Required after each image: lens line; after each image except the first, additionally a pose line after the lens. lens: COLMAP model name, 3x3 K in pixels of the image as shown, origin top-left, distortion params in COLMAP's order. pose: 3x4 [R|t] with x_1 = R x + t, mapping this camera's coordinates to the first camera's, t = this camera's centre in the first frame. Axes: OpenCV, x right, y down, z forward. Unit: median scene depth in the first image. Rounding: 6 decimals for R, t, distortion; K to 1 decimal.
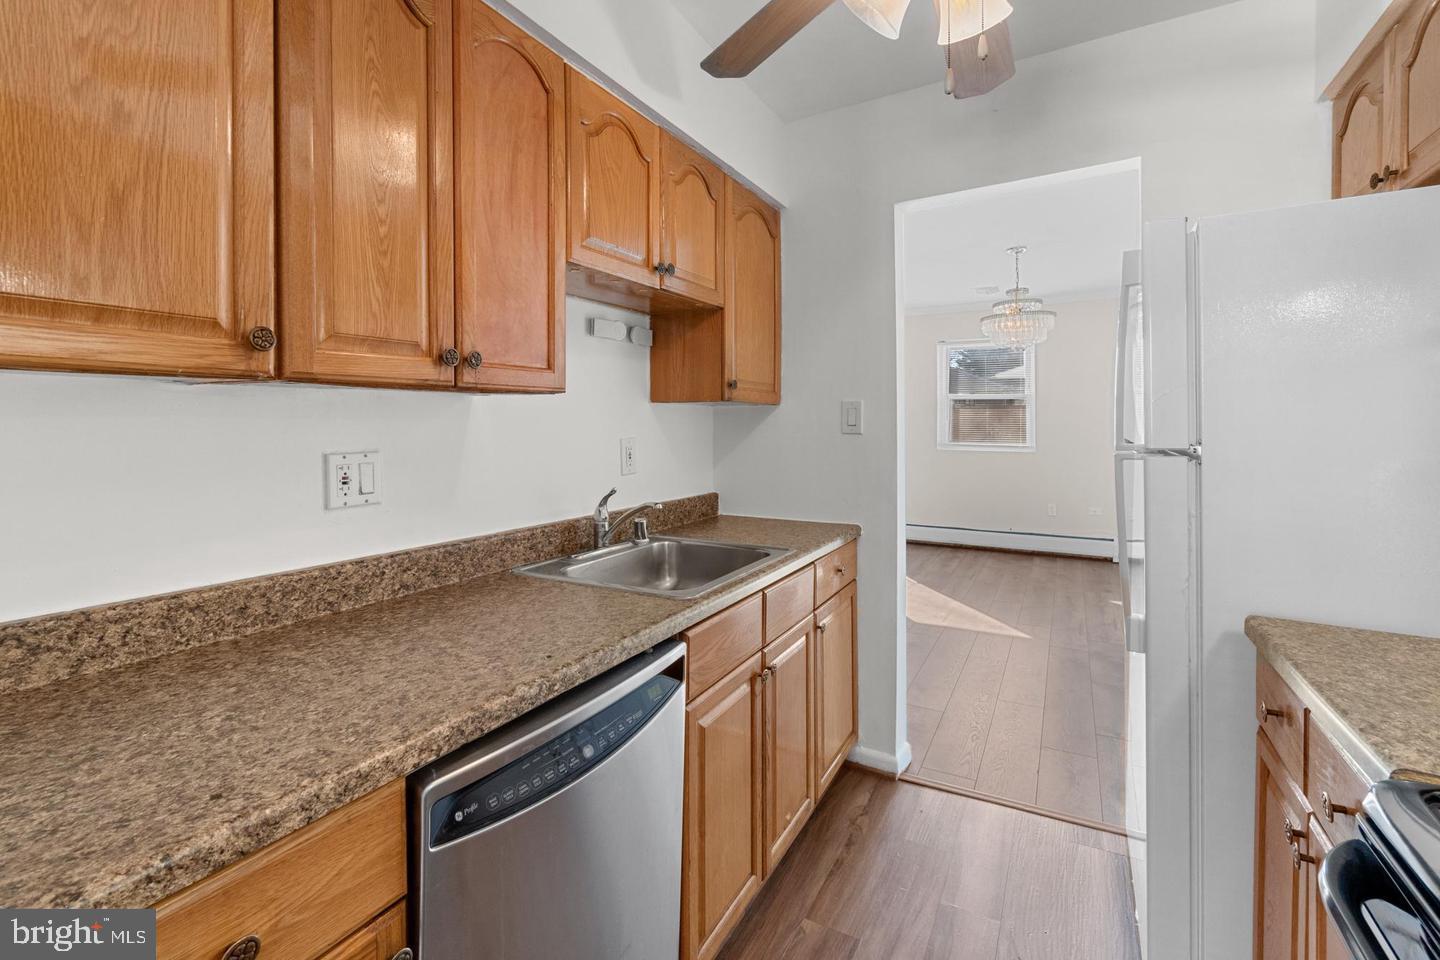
lens RADIAL K [[636.6, 0, 722.5], [0, 636.6, 429.5], [0, 0, 1]] dist [-0.014605, 0.002178]
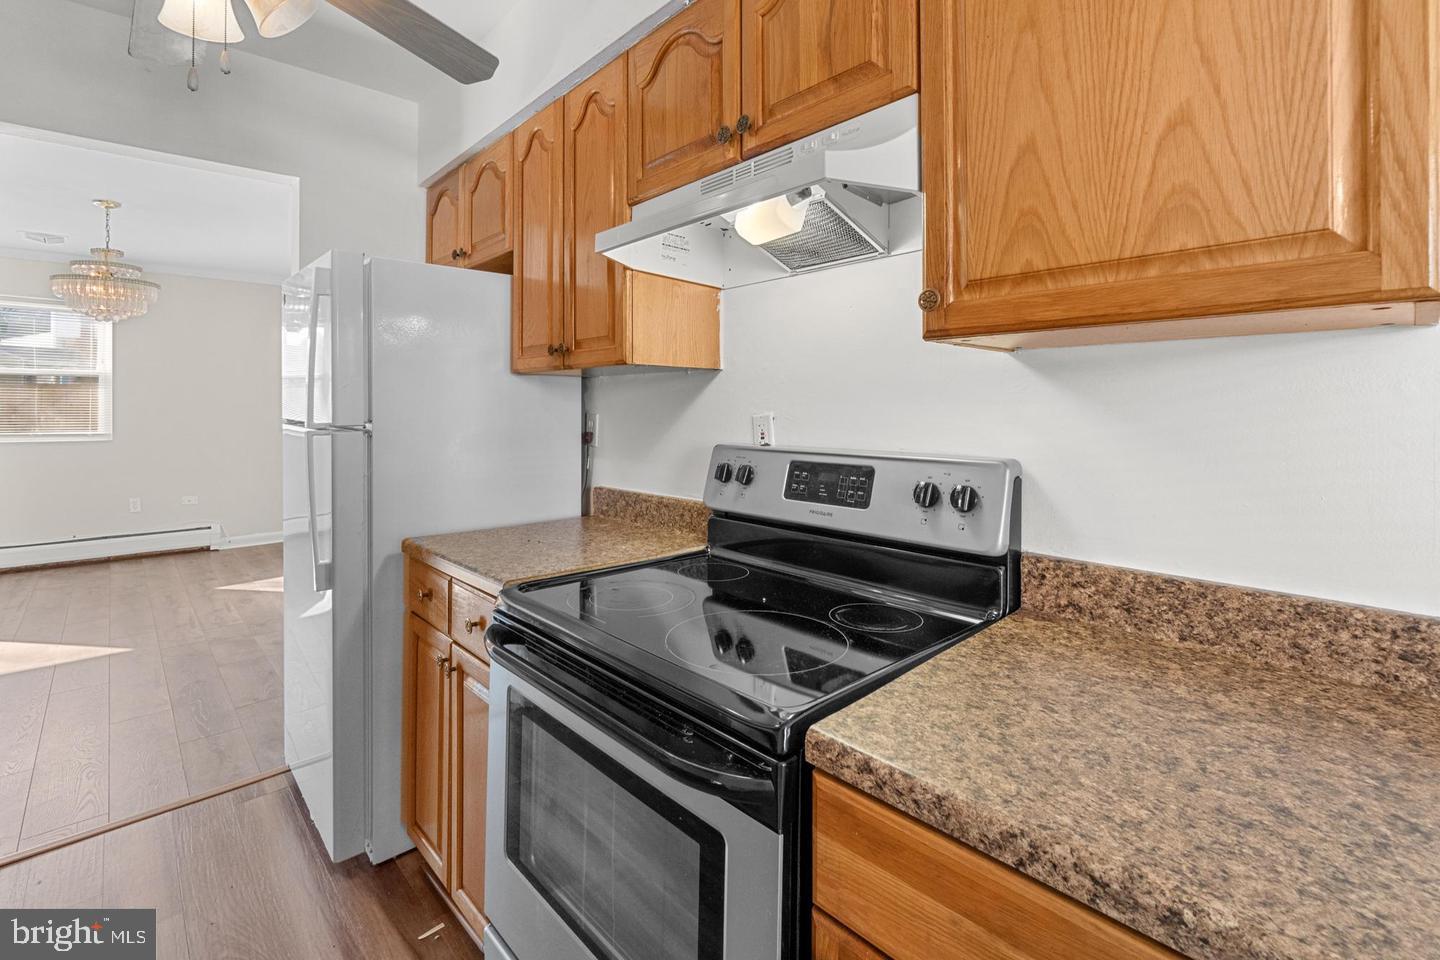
lens RADIAL K [[636.6, 0, 709.5], [0, 636.6, 413.7], [0, 0, 1]] dist [-0.014605, 0.002178]
pose [[0.307672, -0.004455, 0.951482, -0.302466], [0.004622, 0.999984, 0.003188, 0.004115], [-0.951481, 0.003417, 0.307688, -0.110275]]
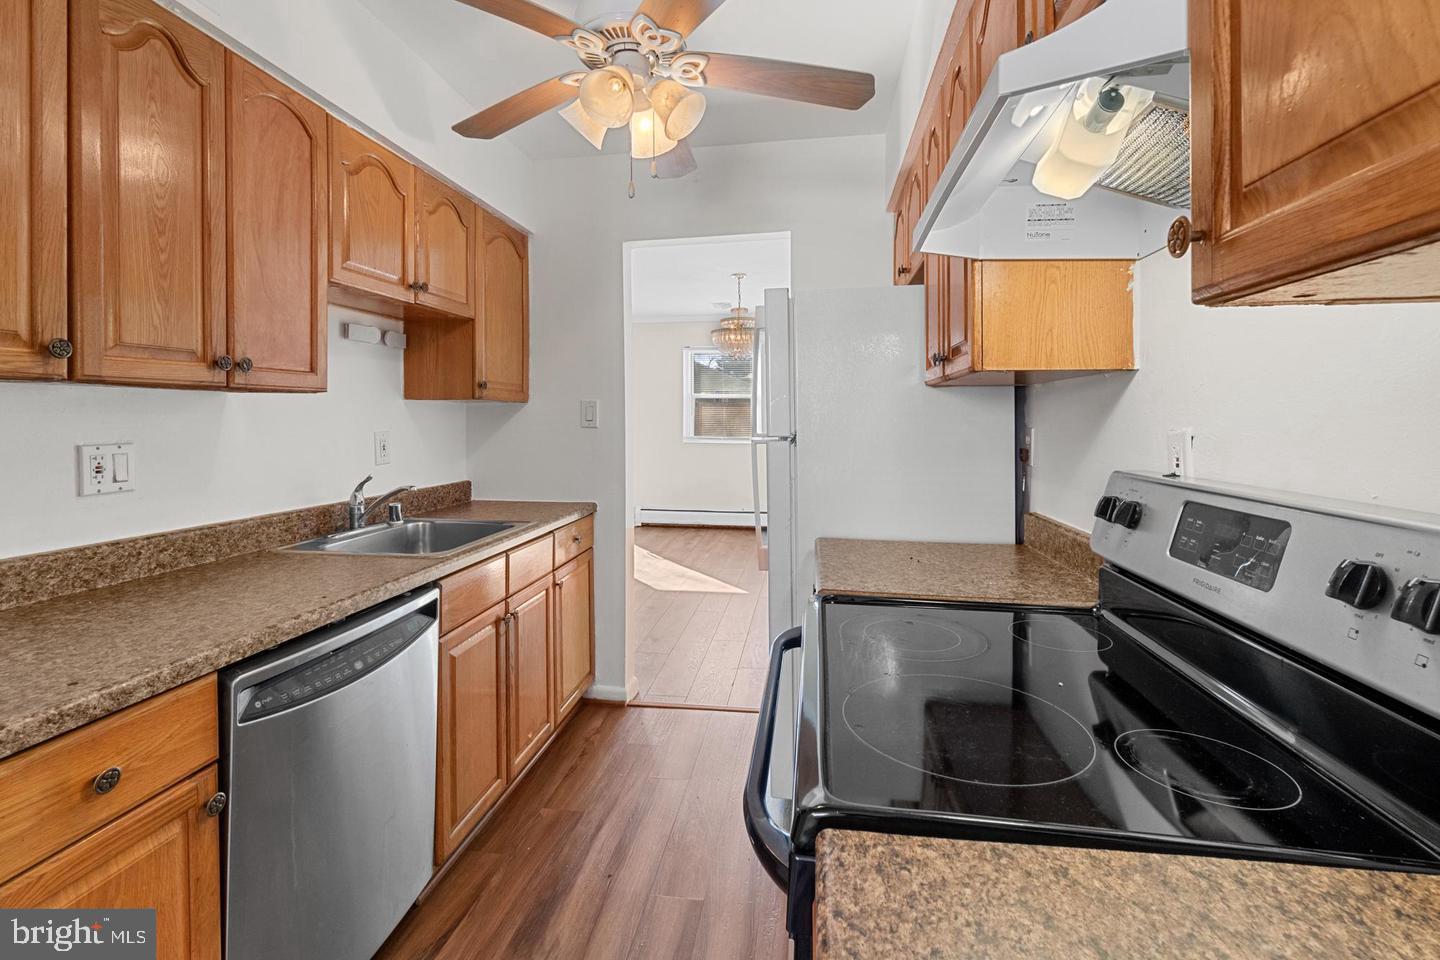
lens RADIAL K [[636.6, 0, 728.5], [0, 636.6, 428.8], [0, 0, 1]] dist [-0.014605, 0.002178]
pose [[0.933162, -0.001114, 0.359455, 0.028029], [-0.001251, 0.999979, 0.006349, 0.001880], [-0.359454, -0.006374, 0.933141, -0.399740]]
